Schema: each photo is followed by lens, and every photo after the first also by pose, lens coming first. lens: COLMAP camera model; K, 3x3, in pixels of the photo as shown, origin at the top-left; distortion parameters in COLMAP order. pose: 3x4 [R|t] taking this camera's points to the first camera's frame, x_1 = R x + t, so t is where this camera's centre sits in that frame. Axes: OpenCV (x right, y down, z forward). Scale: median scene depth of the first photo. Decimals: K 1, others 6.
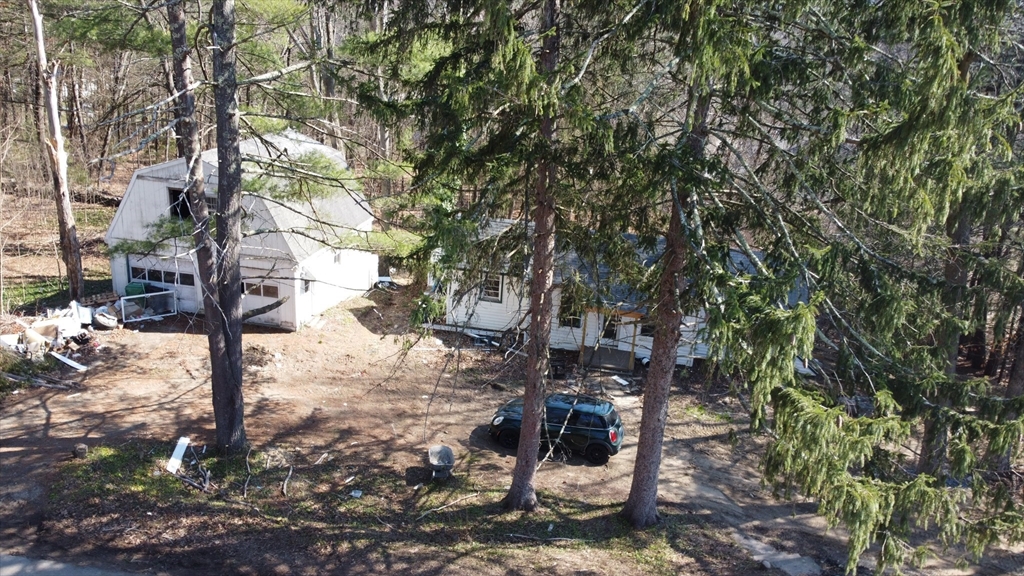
lens RADIAL K [[739.0, 0, 513.6], [0, 739.0, 289.7], [0, 0, 1]] dist [0.028872, -0.018585]
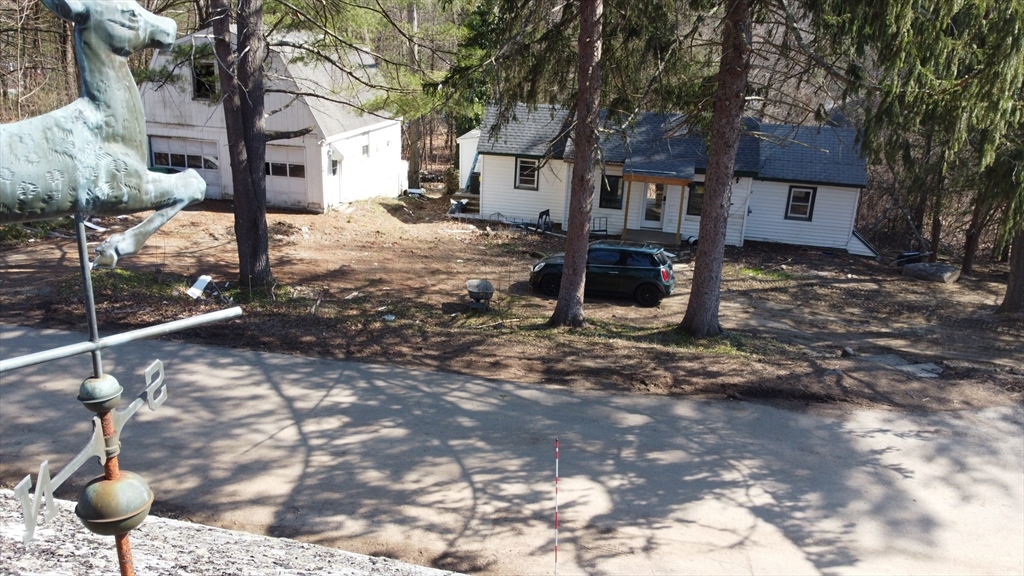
lens RADIAL K [[739.0, 0, 516.9], [0, 739.0, 285.3], [0, 0, 1]] dist [0.028872, -0.018585]
pose [[0.999382, -0.013078, -0.032637, -0.018152], [0.012364, 0.999682, -0.021983, 0.214308], [0.032914, 0.021566, 0.999225, 0.069344]]
